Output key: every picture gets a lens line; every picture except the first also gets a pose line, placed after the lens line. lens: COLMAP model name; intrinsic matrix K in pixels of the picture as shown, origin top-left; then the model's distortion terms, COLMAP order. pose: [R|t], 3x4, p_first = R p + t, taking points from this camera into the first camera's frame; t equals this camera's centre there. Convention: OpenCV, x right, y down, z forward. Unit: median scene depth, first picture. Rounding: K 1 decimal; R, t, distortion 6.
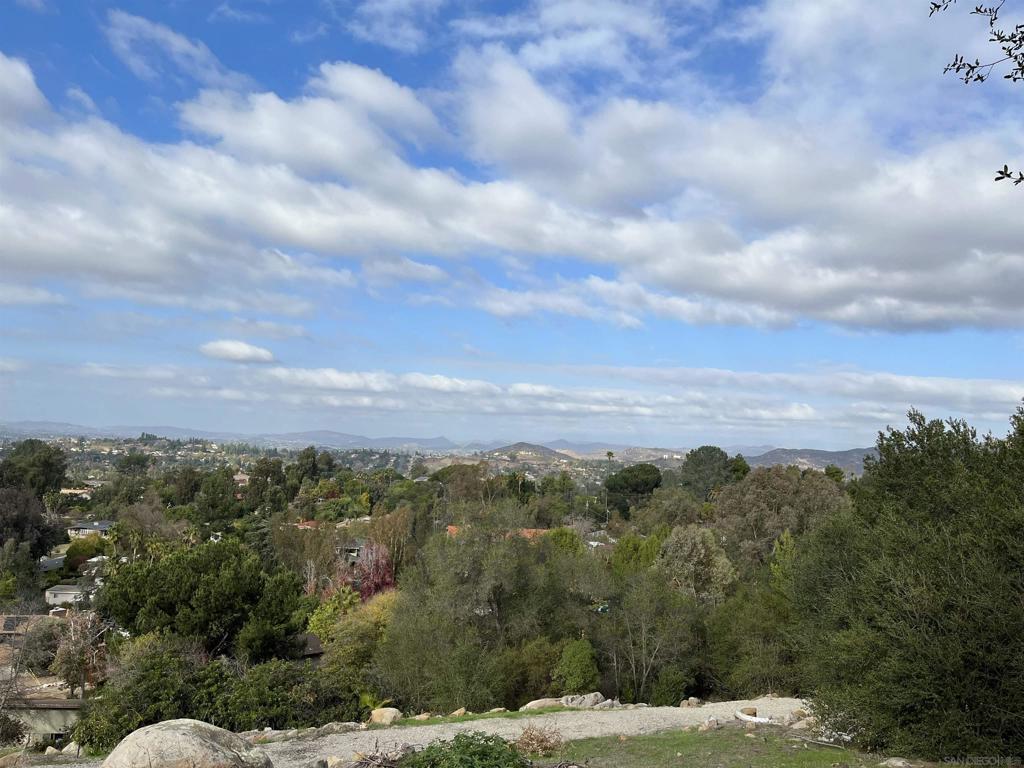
lens RADIAL K [[776.4, 0, 511.4], [0, 776.4, 382.7], [0, 0, 1]] dist [0.073126, -0.104217]
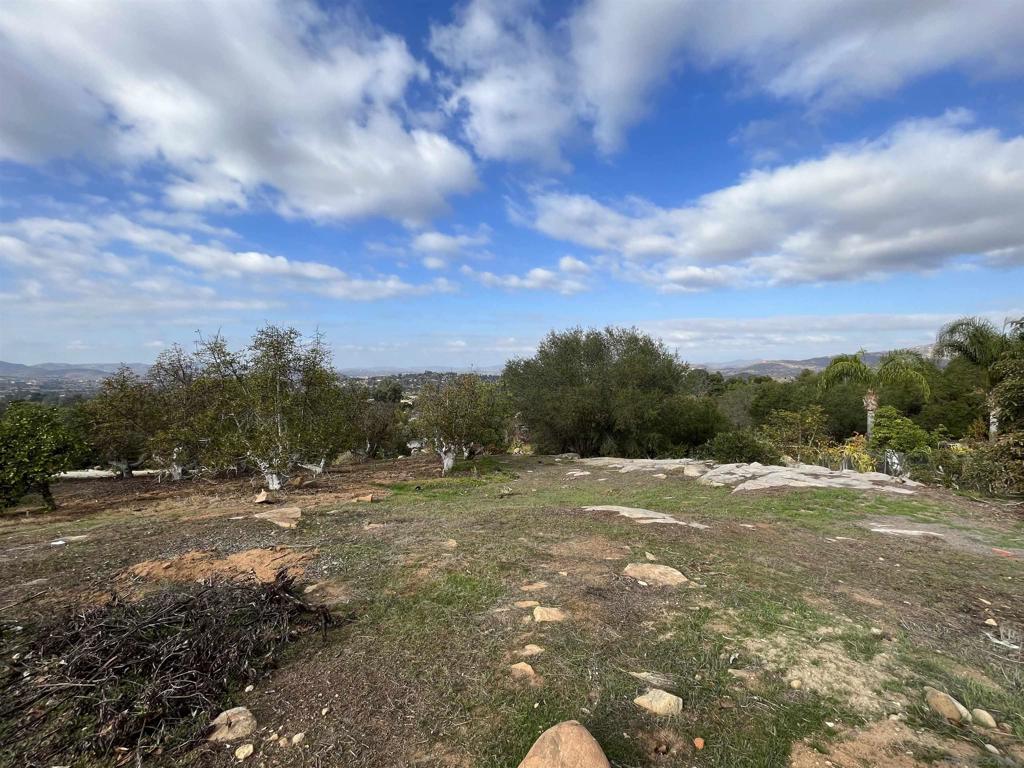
lens RADIAL K [[410.3, 0, 512.0], [0, 410.3, 365.5], [0, 0, 1]] dist [-0.002421, -0.000190]
pose [[0.973171, -0.050517, -0.224467, 0.029398], [0.066824, 0.995602, 0.065652, -0.026287], [0.220163, -0.078891, 0.972268, -0.106754]]
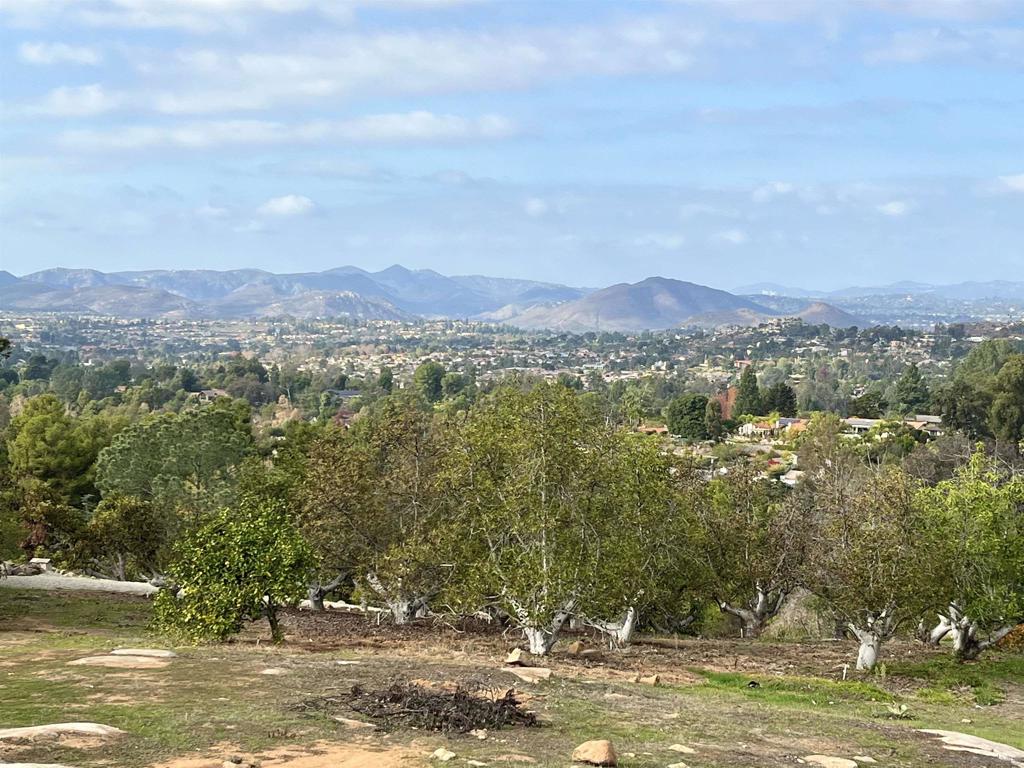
lens RADIAL K [[1685.7, 0, 532.5], [0, 1685.7, 385.3], [0, 0, 1]] dist [0.185471, -0.814510]
pose [[0.696071, -0.002085, -0.717970, 0.071237], [0.089631, 0.992425, 0.084015, -0.038133], [0.712357, -0.122833, 0.690985, -0.143492]]
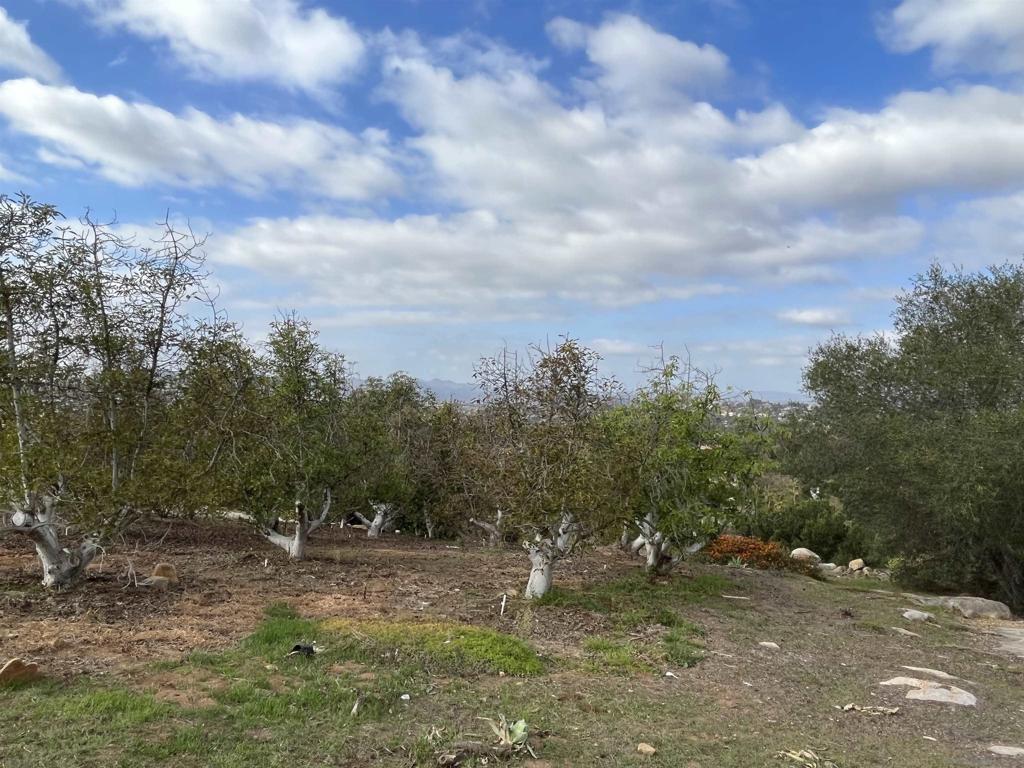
lens RADIAL K [[680.8, 0, 513.6], [0, 680.8, 383.7], [0, 0, 1]] dist [-0.004344, -0.000851]
pose [[0.716329, -0.041278, -0.696541, 0.032394], [0.074618, 0.997056, 0.017650, -0.020962], [0.693762, -0.064617, 0.717300, -0.080974]]
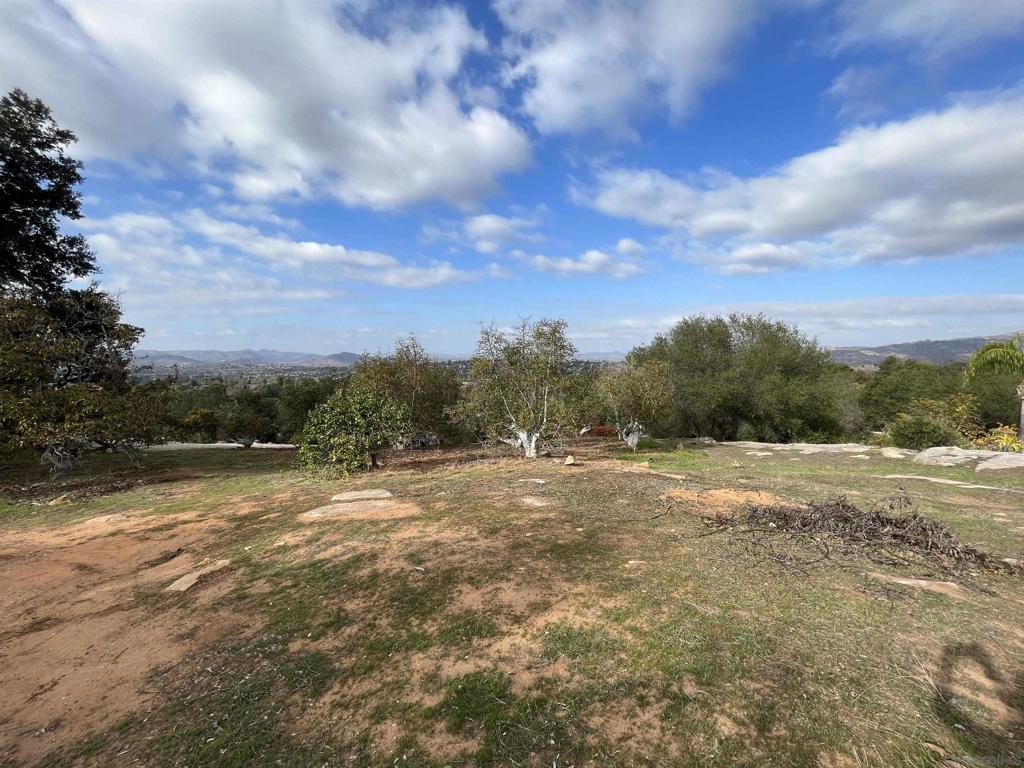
lens RADIAL K [[412.6, 0, 510.7], [0, 412.6, 392.4], [0, 0, 1]] dist [-0.001475, -0.000533]
pose [[0.941496, -0.017324, -0.336577, 0.010907], [0.073059, 0.985421, 0.153645, -0.027961], [0.329009, -0.169246, 0.929037, -0.117626]]
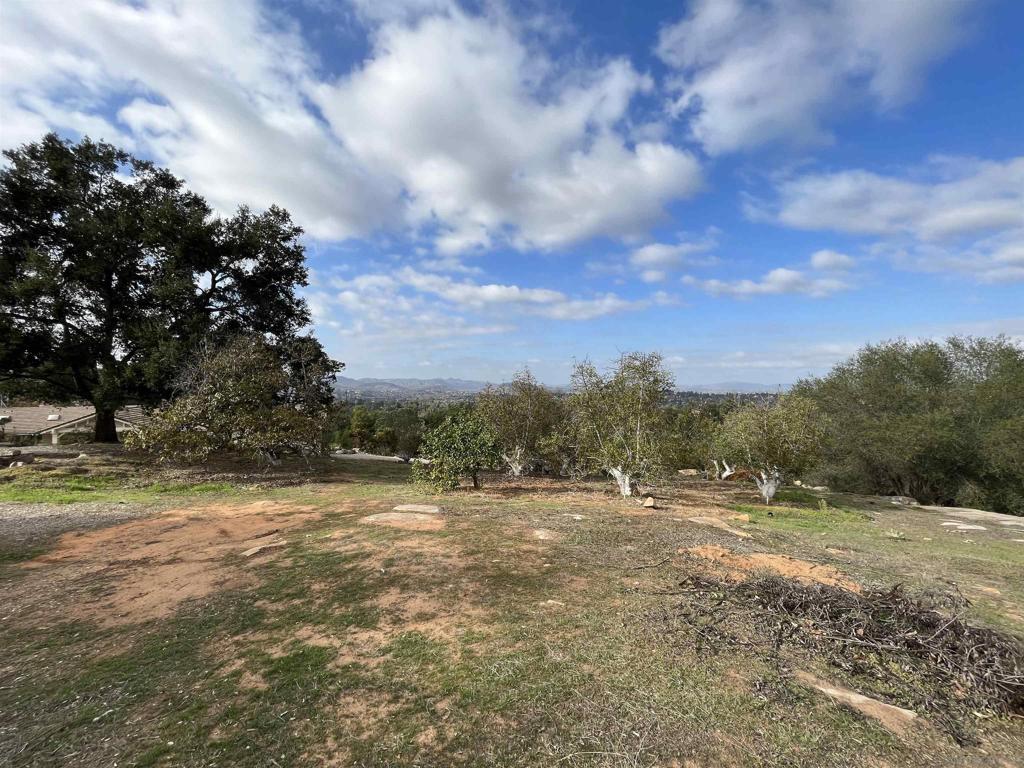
lens RADIAL K [[411.8, 0, 514.7], [0, 411.8, 382.7], [0, 0, 1]] dist [-0.002069, -0.000275]
pose [[0.748261, -0.040598, -0.662161, 0.018542], [0.080347, 0.996324, 0.029709, -0.027854], [0.658521, -0.075433, 0.748772, -0.115168]]
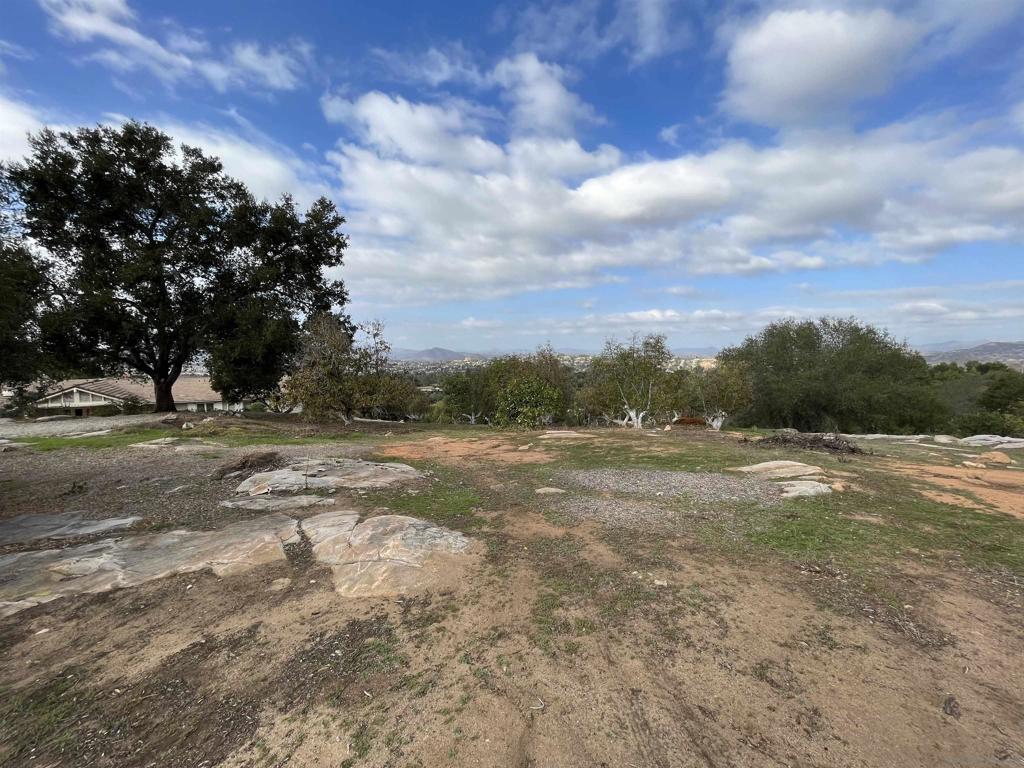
lens RADIAL K [[415.9, 0, 515.2], [0, 415.9, 376.7], [0, 0, 1]] dist [-0.003807, -0.001070]
pose [[0.860592, -0.013006, -0.509128, 0.014577], [0.081106, 0.990416, 0.111795, -0.031096], [0.502795, -0.137503, 0.853399, -0.141898]]
